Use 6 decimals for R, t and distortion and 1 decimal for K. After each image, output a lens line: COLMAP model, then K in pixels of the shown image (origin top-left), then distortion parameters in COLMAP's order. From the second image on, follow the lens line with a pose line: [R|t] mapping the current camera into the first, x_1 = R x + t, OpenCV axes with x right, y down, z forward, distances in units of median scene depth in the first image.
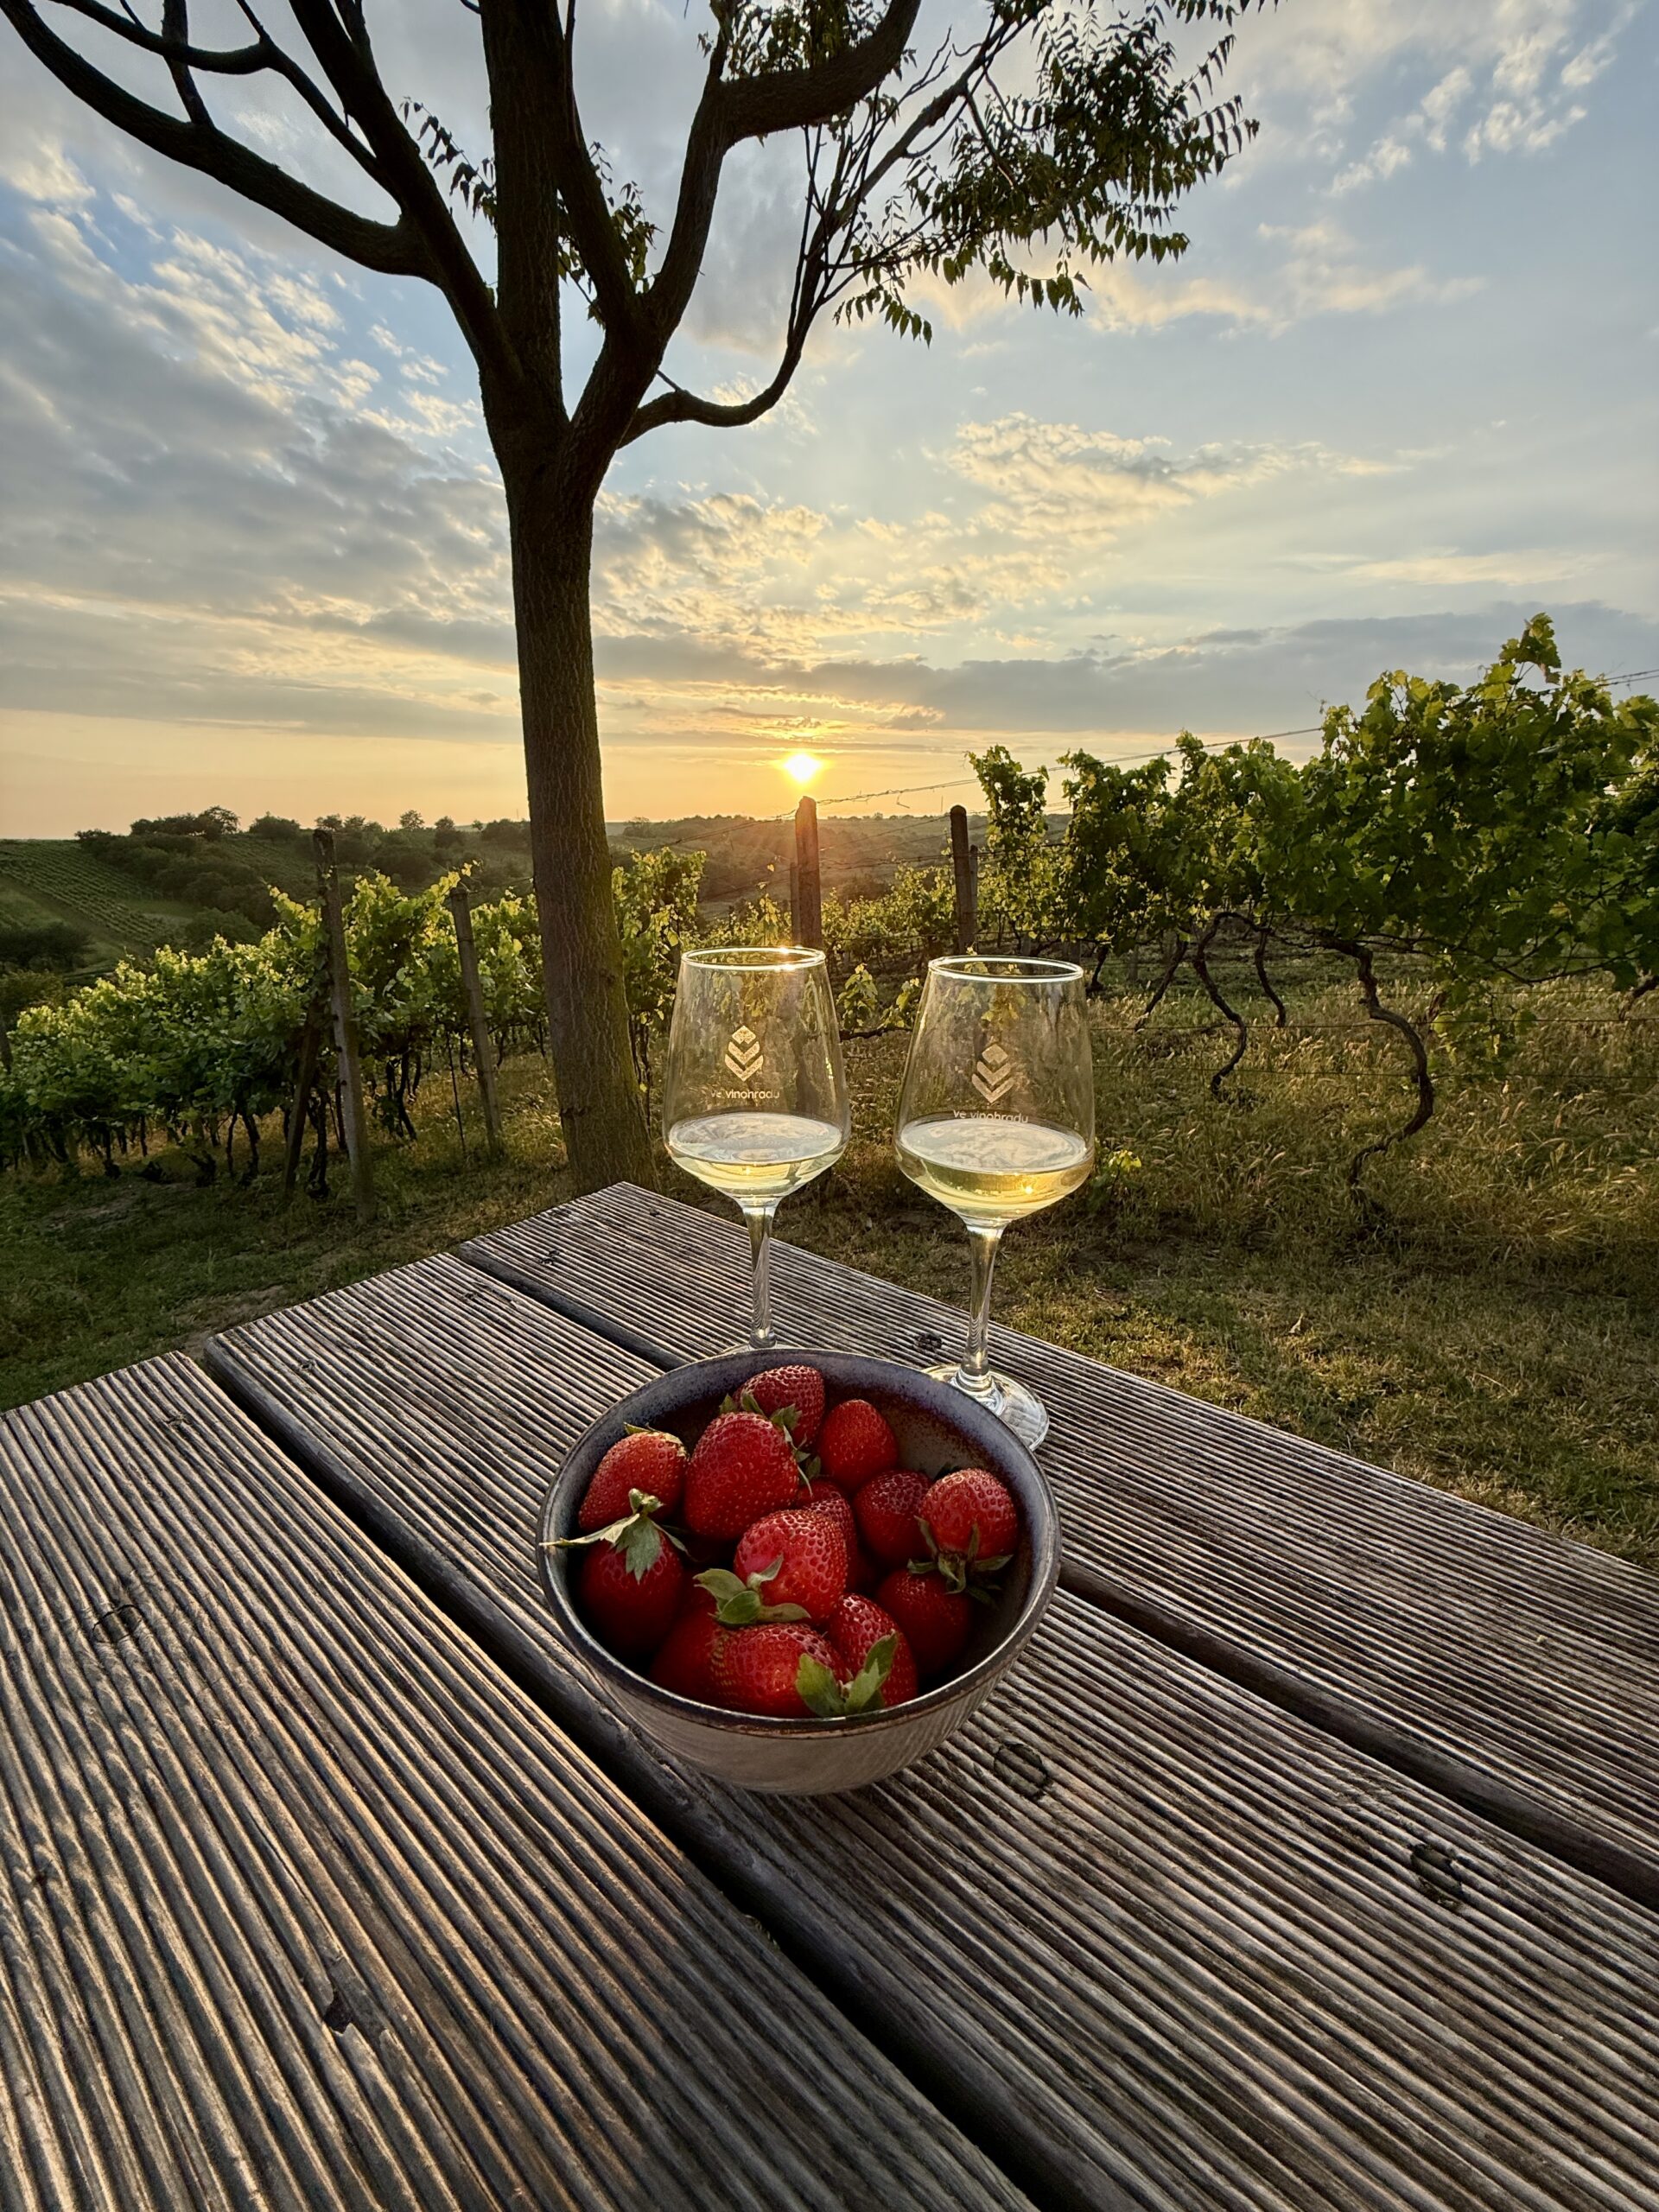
lens RADIAL K [[878.1, 0, 827.6], [0, 878.1, 1097.7], [0, 0, 1]] dist [0.000534, 0.000547]
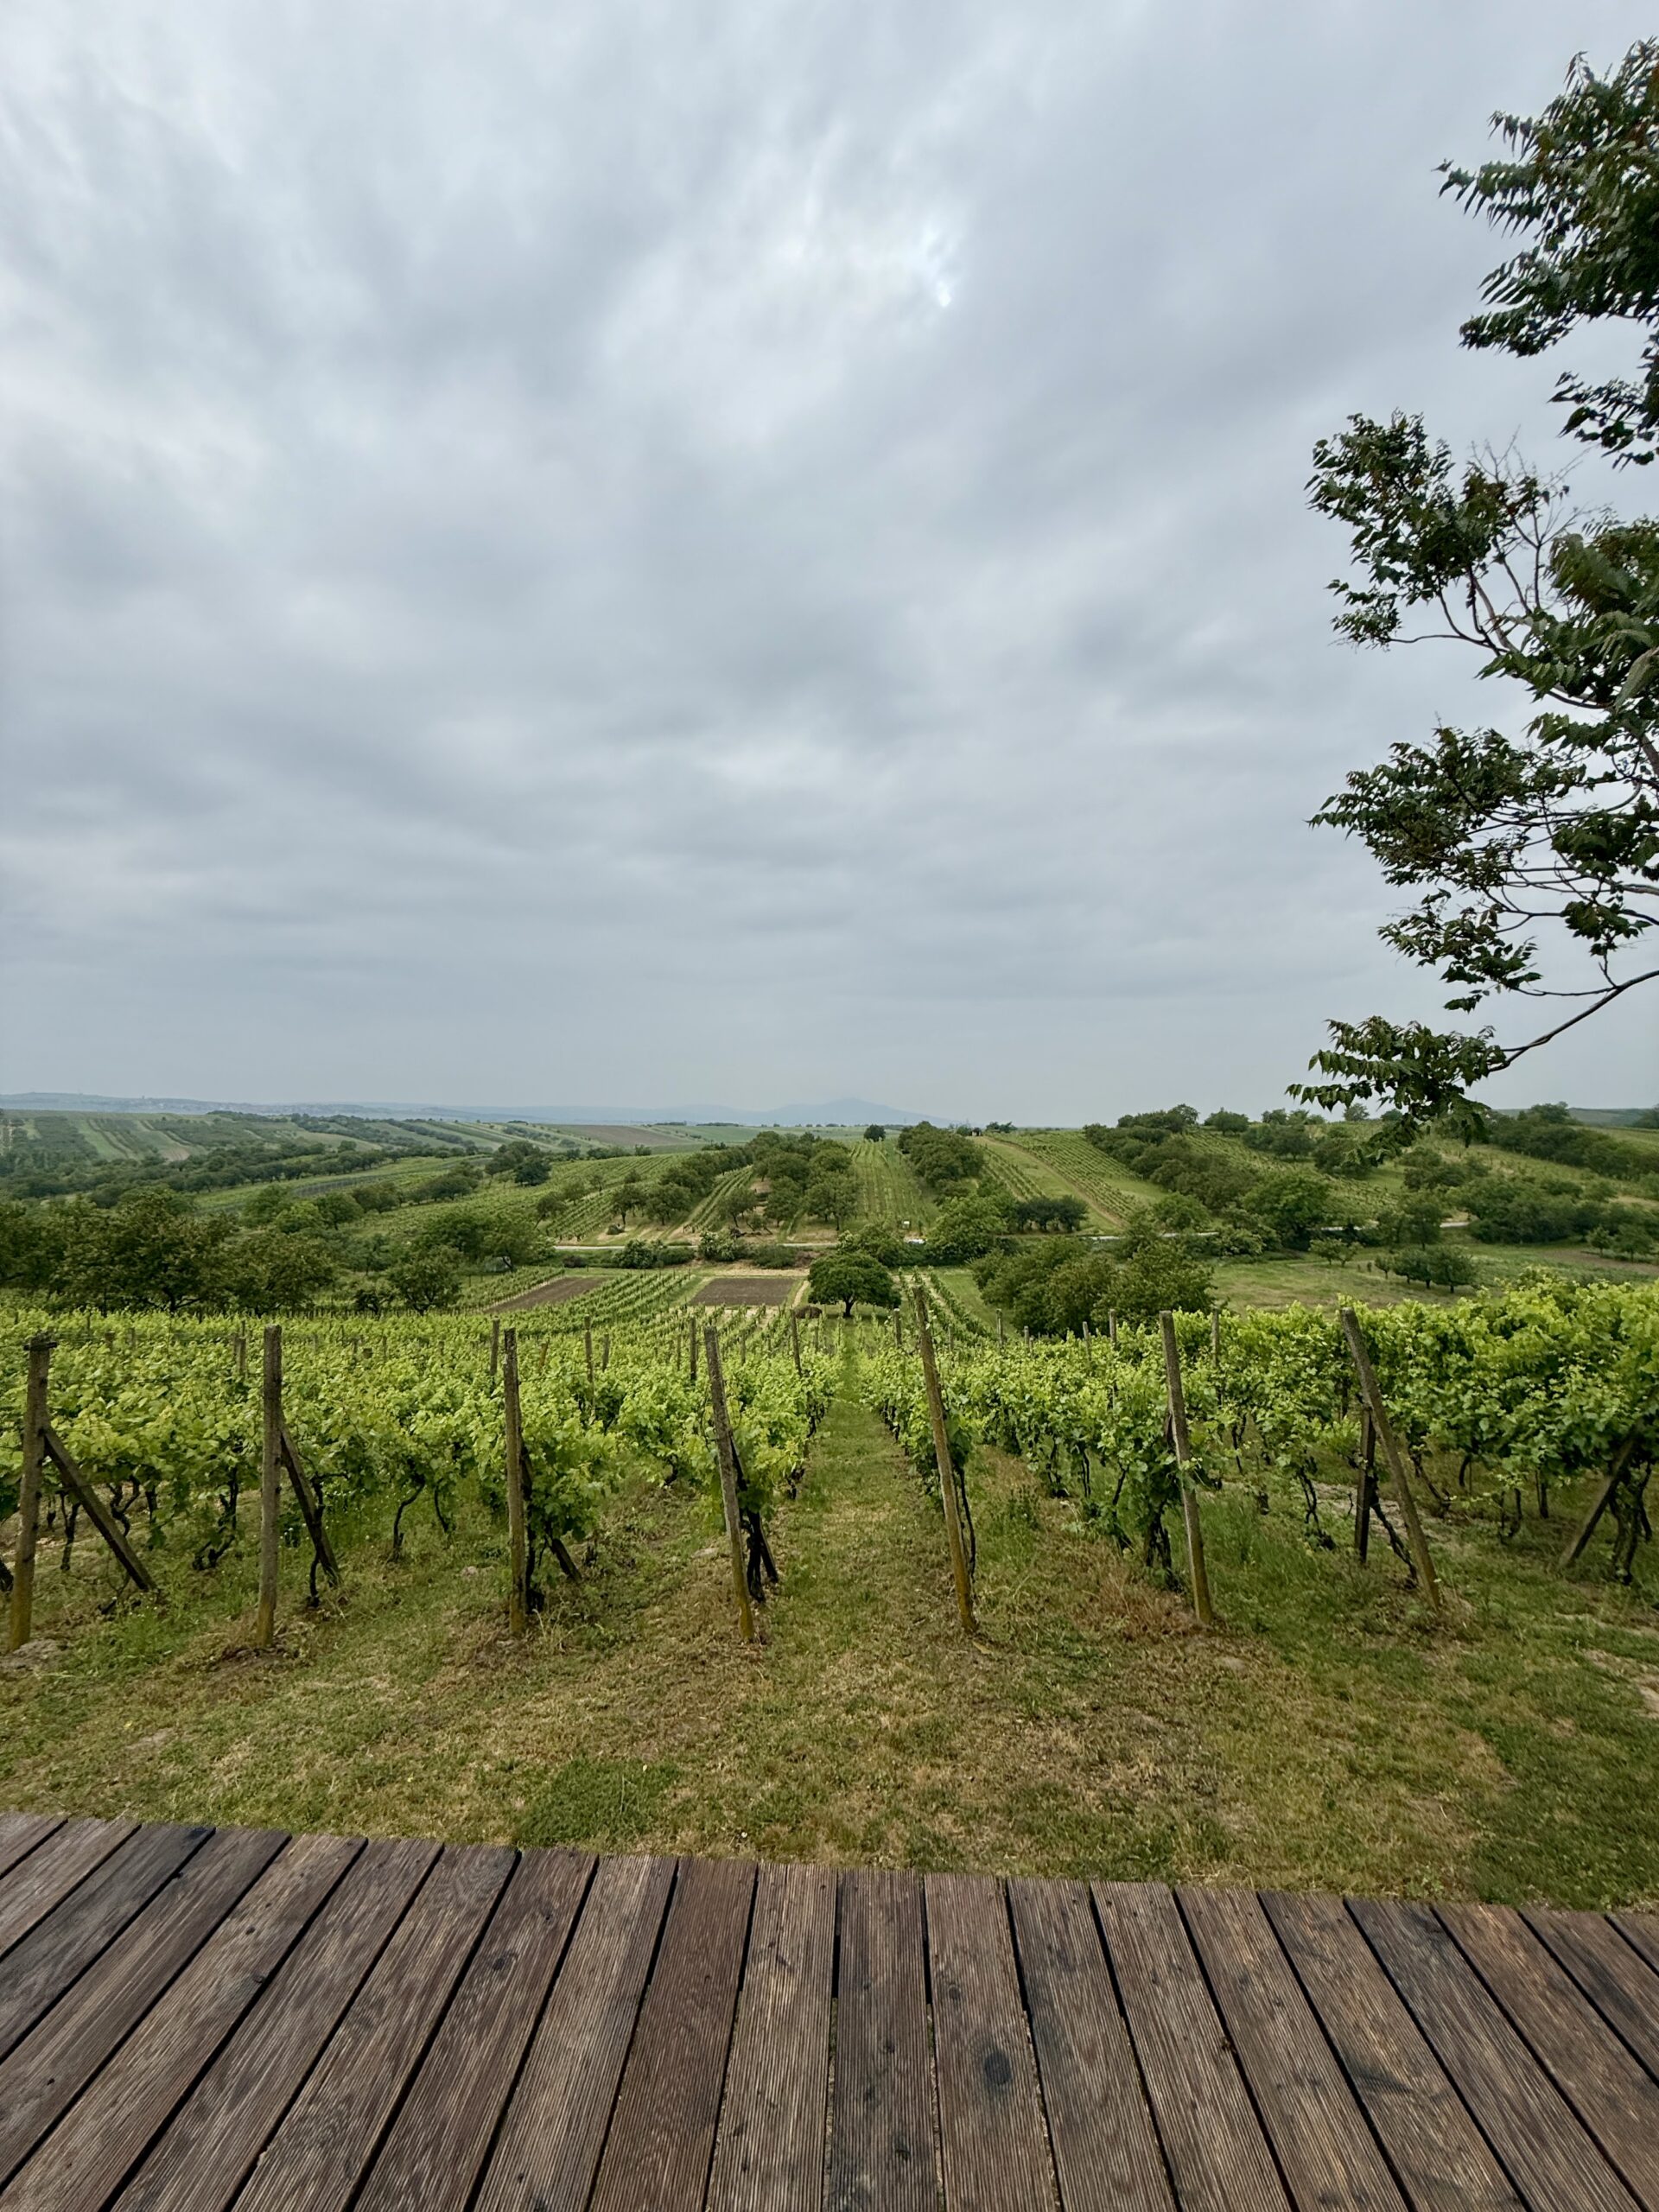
lens RADIAL K [[881.5, 0, 823.5], [0, 881.5, 1101.8], [0, 0, 1]] dist [-0.007198, 0.000116]
pose [[0.569544, -0.018810, -0.821745, -0.198138], [-0.237888, 0.953181, -0.186696, -0.021526], [0.786784, 0.301815, 0.538404, -0.579955]]
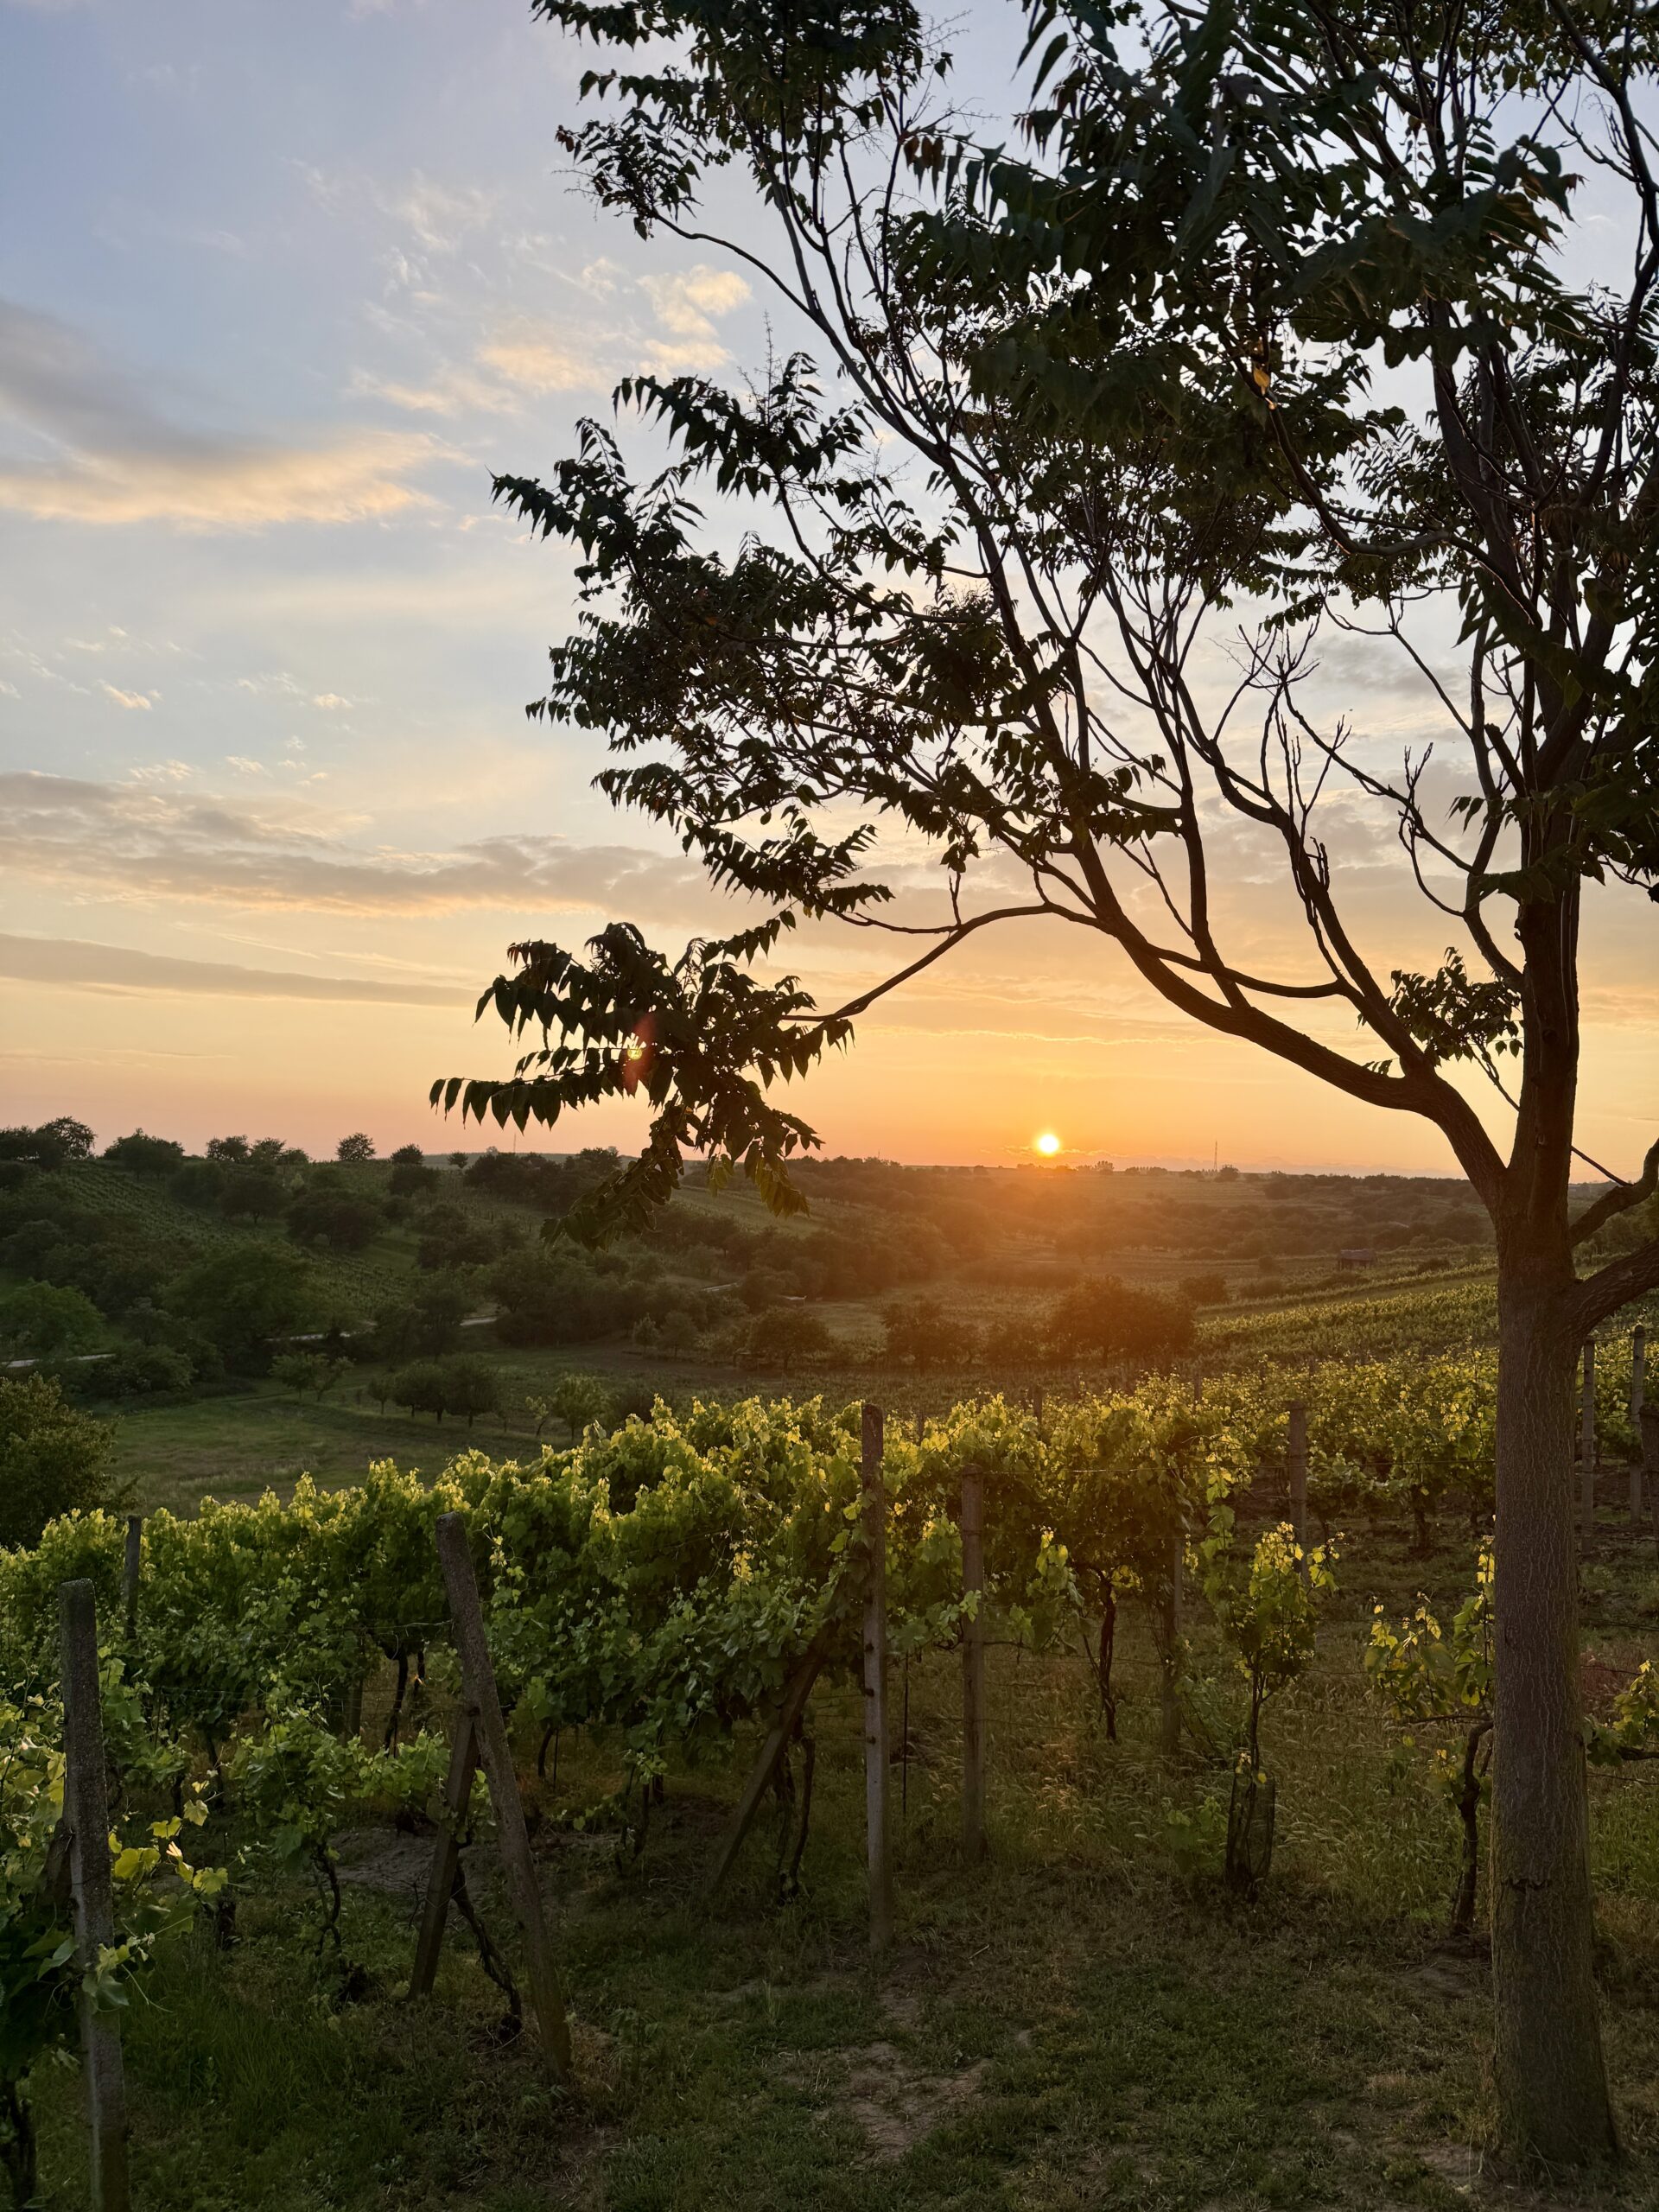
lens RADIAL K [[1539.2, 0, 843.9], [0, 1539.2, 1102.3], [0, 0, 1]] dist [0.116701, -0.142349]
pose [[0.992595, 0.036374, -0.115899, -0.366932], [-0.073768, 0.938531, -0.337220, -0.064458], [0.096509, 0.343272, 0.934264, -0.400483]]
